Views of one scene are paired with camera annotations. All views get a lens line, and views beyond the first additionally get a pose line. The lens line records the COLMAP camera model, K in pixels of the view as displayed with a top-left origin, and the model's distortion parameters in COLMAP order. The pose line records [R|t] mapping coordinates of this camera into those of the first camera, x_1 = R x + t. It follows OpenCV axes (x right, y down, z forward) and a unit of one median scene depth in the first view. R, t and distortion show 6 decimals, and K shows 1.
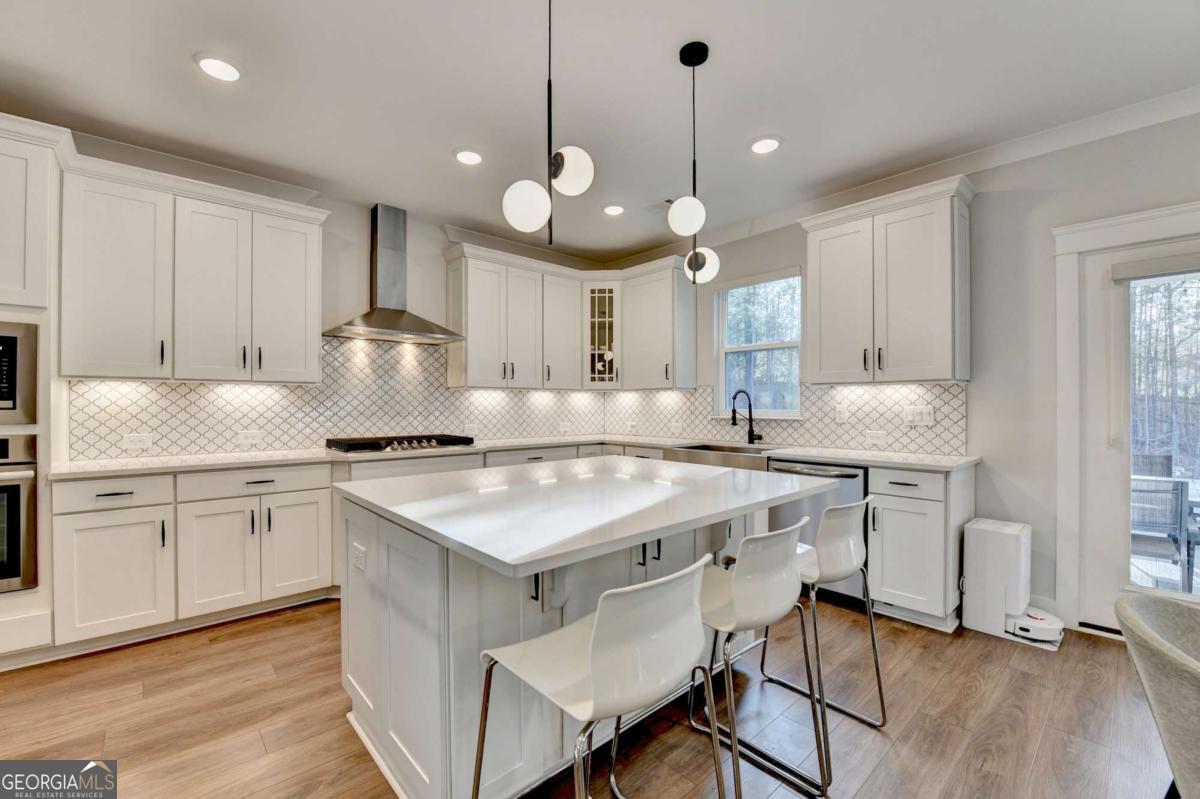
lens RADIAL K [[497.7, 0, 590.8], [0, 497.7, 405.6], [0, 0, 1]] dist [-0.016067, -0.002074]
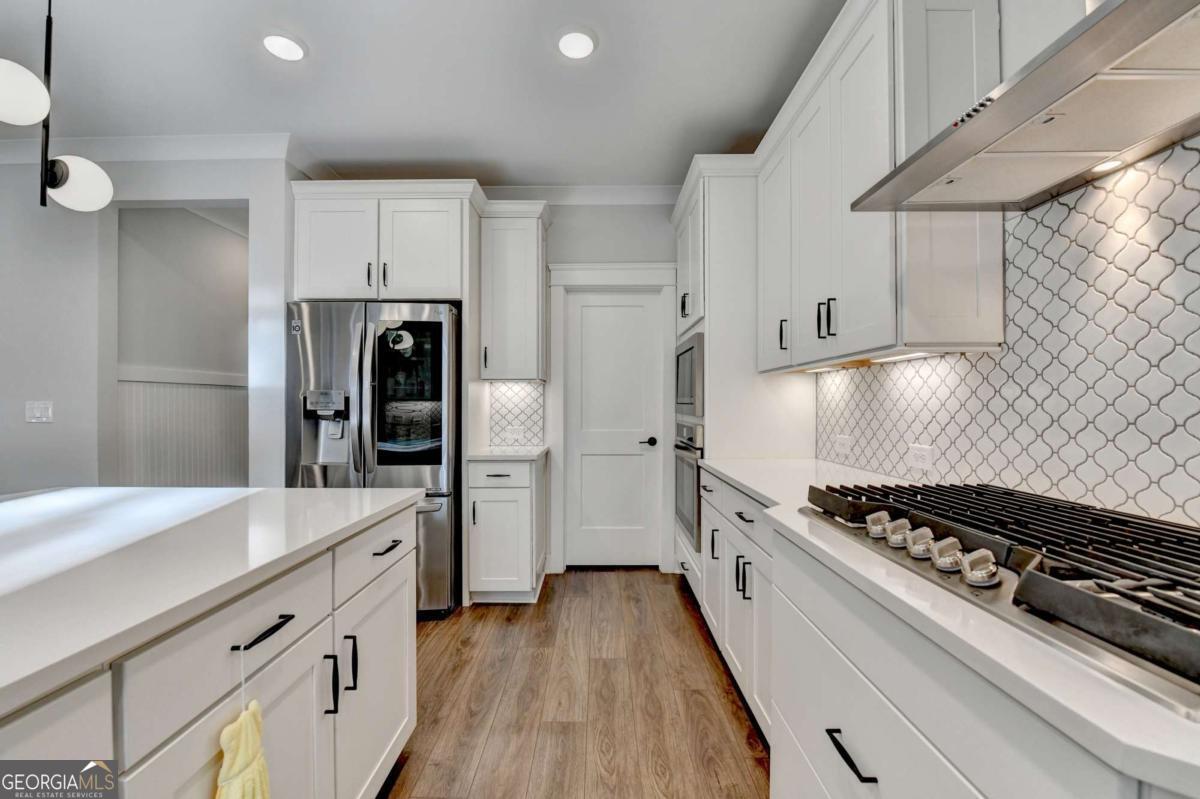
lens RADIAL K [[497.7, 0, 593.6], [0, 497.7, 405.3], [0, 0, 1]] dist [-0.016067, -0.002074]
pose [[-0.673428, 0.001738, -0.739250, -0.042576], [-0.000023, 0.999997, 0.002373, 0.005410], [0.739252, 0.001615, -0.673426, 0.996353]]
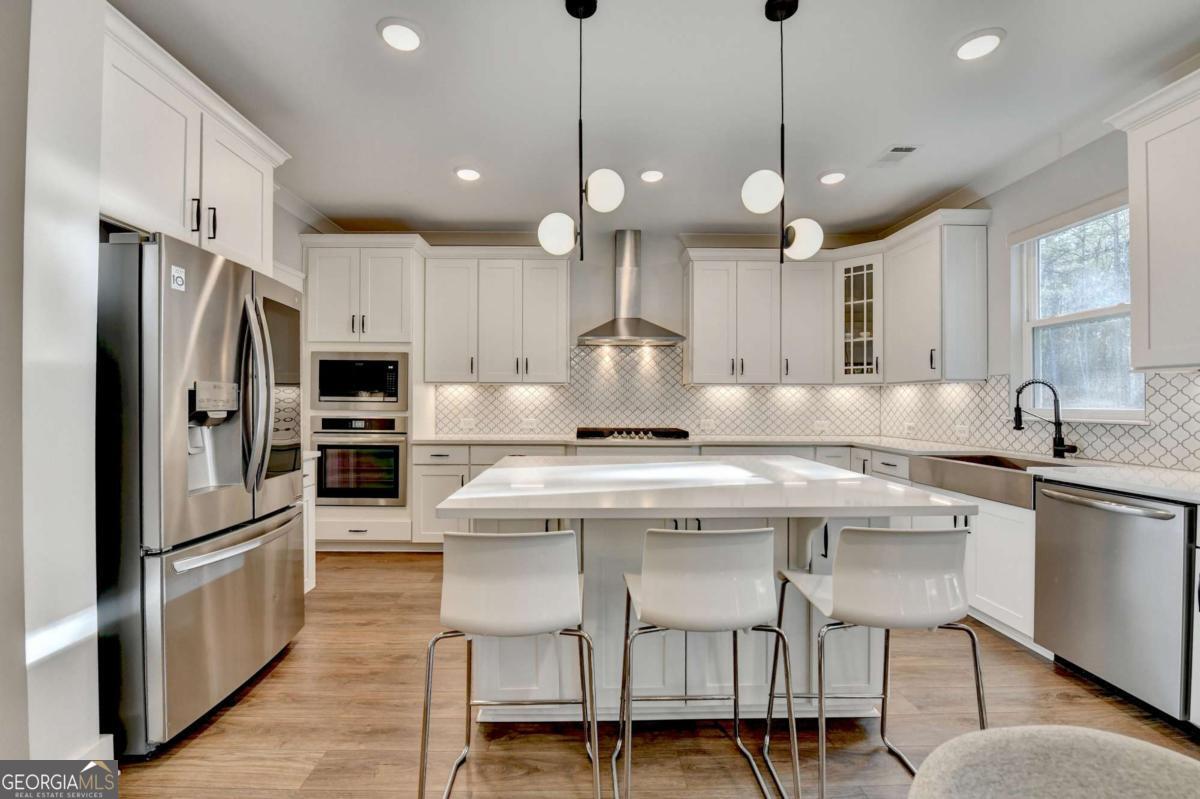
lens RADIAL K [[497.7, 0, 581.8], [0, 497.7, 400.9], [0, 0, 1]] dist [-0.016067, -0.002074]
pose [[0.749850, 0.002038, -0.661604, 0.298767], [-0.004679, 0.999987, -0.002222, 0.002676], [0.661591, 0.004762, 0.749850, 0.057294]]
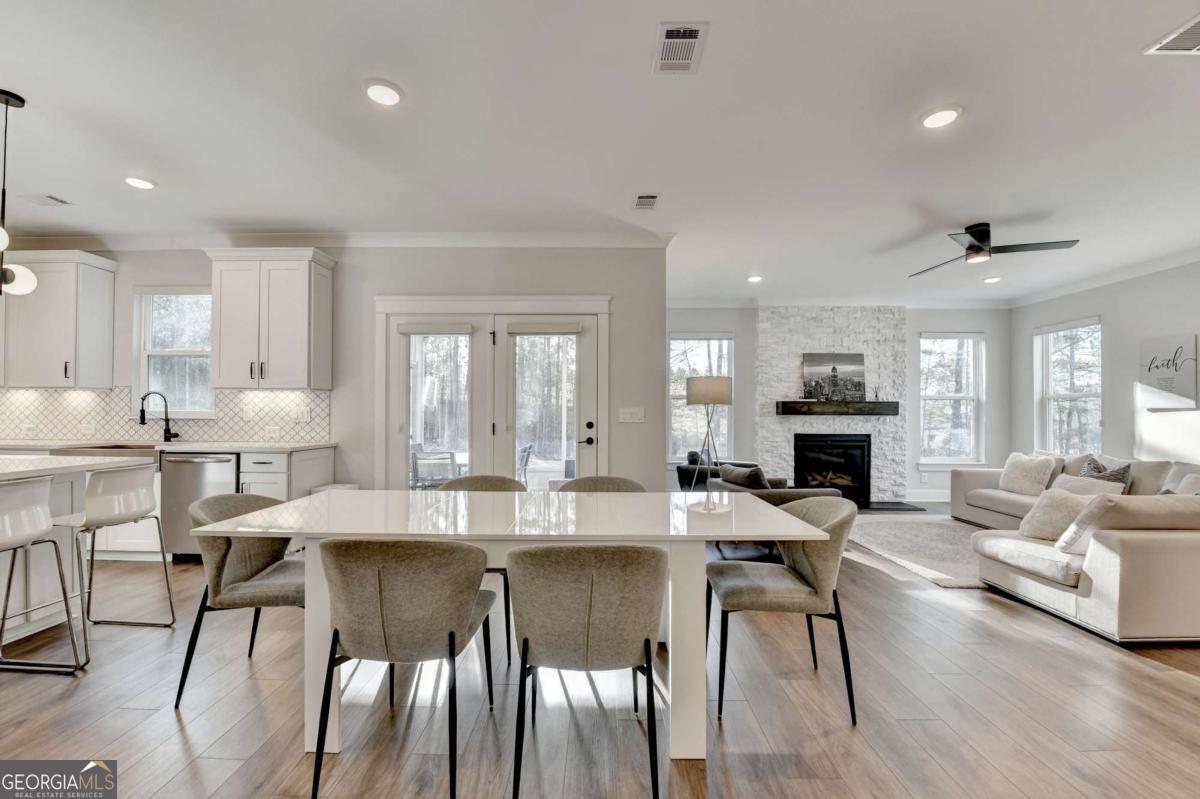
lens RADIAL K [[497.7, 0, 596.1], [0, 497.7, 410.9], [0, 0, 1]] dist [-0.016067, -0.002074]
pose [[0.677361, 0.009761, 0.735586, 0.182667], [-0.005659, 0.999952, -0.008058, 0.014298], [-0.735629, 0.001295, 0.677384, -0.443502]]
